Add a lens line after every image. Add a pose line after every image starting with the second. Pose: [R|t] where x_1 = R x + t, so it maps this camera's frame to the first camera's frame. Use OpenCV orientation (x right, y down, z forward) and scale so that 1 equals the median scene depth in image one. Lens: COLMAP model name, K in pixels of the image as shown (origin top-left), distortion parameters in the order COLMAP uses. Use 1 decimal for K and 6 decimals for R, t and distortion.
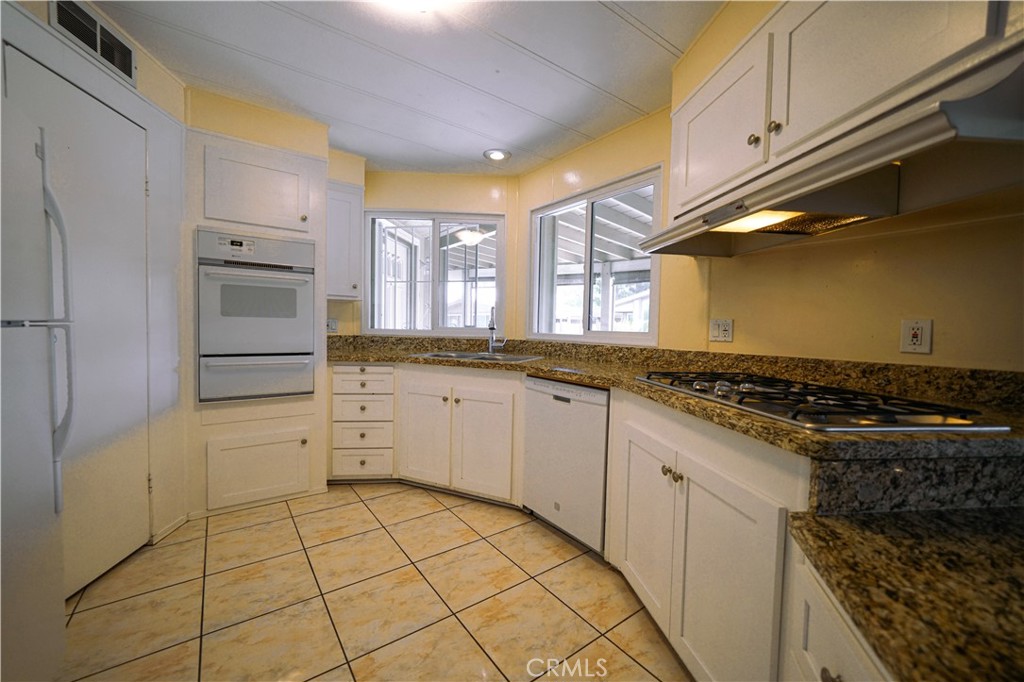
lens RADIAL K [[401.8, 0, 512.0], [0, 401.8, 341.0], [0, 0, 1]] dist [0.001517, 0.000173]
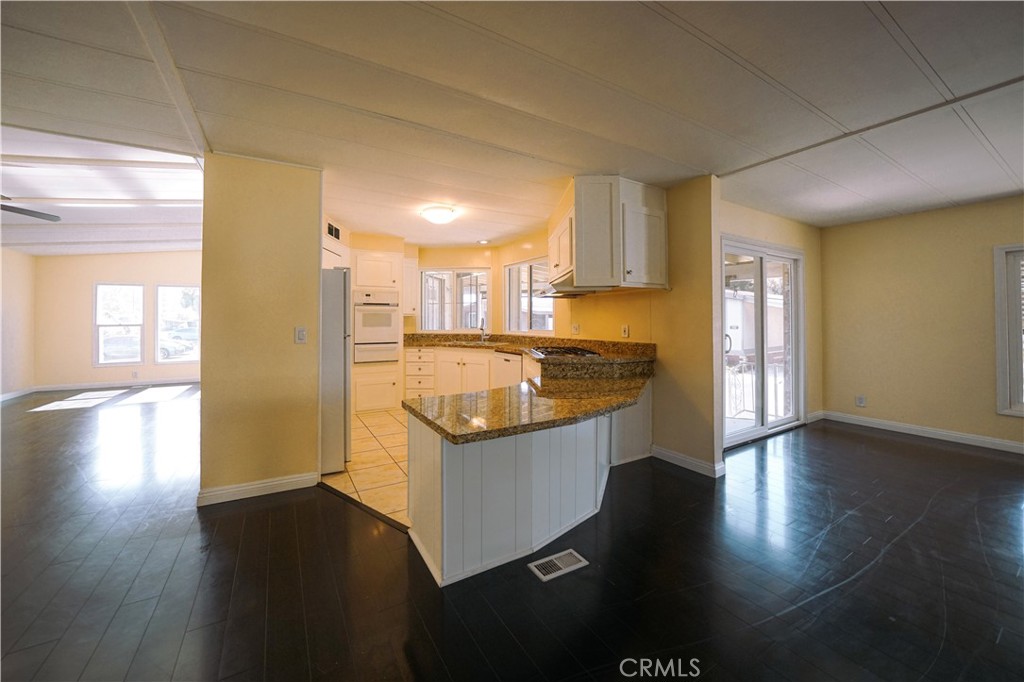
lens RADIAL K [[370.8, 0, 498.3], [0, 370.8, 323.5], [0, 0, 1]] dist [-0.000371, -0.000034]
pose [[0.995315, -0.019421, -0.094711, 0.226996], [0.016412, 0.999338, -0.032454, 0.001803], [0.095279, 0.030747, 0.994976, -0.908454]]
